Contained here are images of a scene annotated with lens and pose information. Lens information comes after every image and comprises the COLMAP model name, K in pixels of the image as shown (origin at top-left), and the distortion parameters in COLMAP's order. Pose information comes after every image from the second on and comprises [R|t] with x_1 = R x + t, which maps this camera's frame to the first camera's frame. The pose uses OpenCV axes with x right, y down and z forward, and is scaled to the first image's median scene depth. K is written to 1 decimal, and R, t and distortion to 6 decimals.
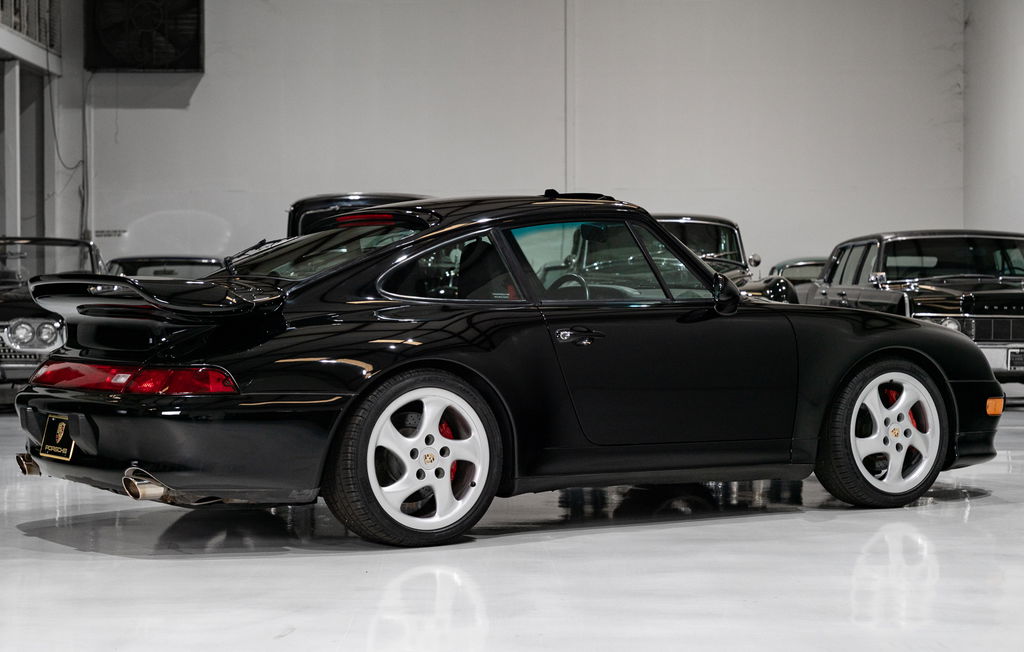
lens RADIAL K [[2052.7, 0, 513.2], [0, 2052.7, 319.9], [0, 0, 1]] dist [0.055348, 0.000000]
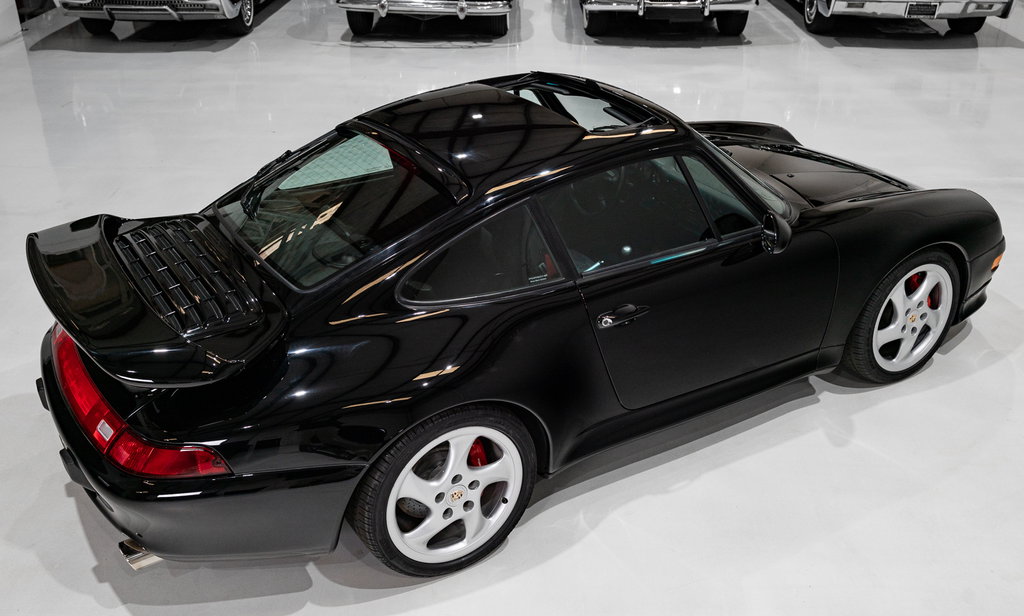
lens RADIAL K [[1012.7, 0, 505.5], [0, 1012.7, 309.6], [0, 0, 1]] dist [-0.004819, 0.000000]
pose [[0.999439, 0.015853, -0.029491, -0.006779], [-0.001192, 0.897087, 0.441853, -0.201279], [0.033460, -0.441570, 0.896603, 0.610817]]
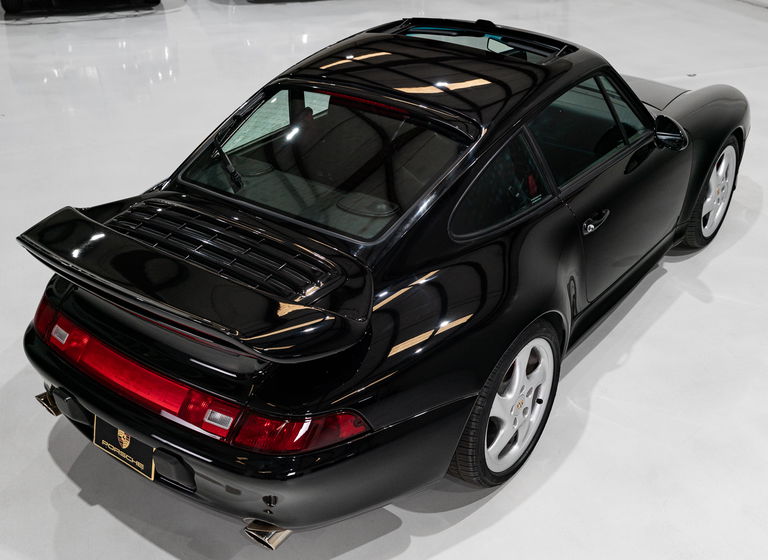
lens RADIAL K [[883.3, 0, 384.9], [0, 883.3, 277.7], [0, 0, 1]] dist [0.000474, 0.000000]
pose [[0.939521, -0.164307, 0.300506, -0.216161], [0.000146, 0.877602, 0.479390, -0.189072], [-0.342492, -0.450353, 0.824550, 0.671453]]
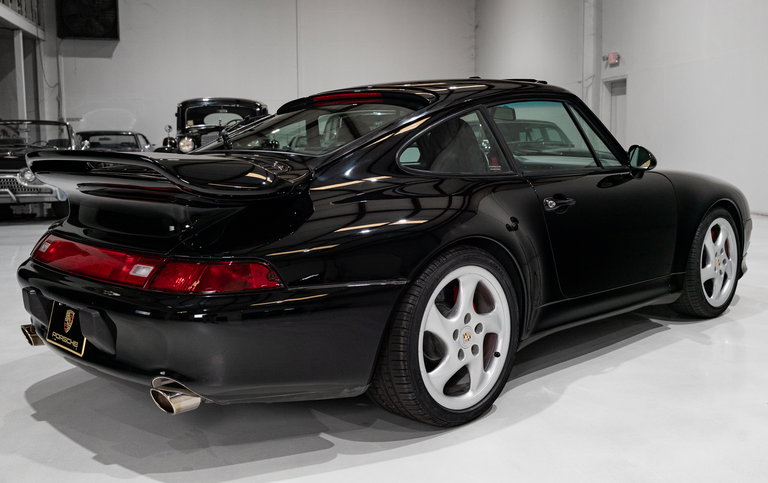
lens RADIAL K [[769.3, 0, 396.2], [0, 769.3, 224.4], [0, 0, 1]] dist [-0.004159, 0.000000]
pose [[0.978504, -0.023347, 0.204903, -0.144254], [0.004839, 0.995897, 0.090365, -0.019566], [-0.206172, -0.087431, 0.974602, 0.629952]]
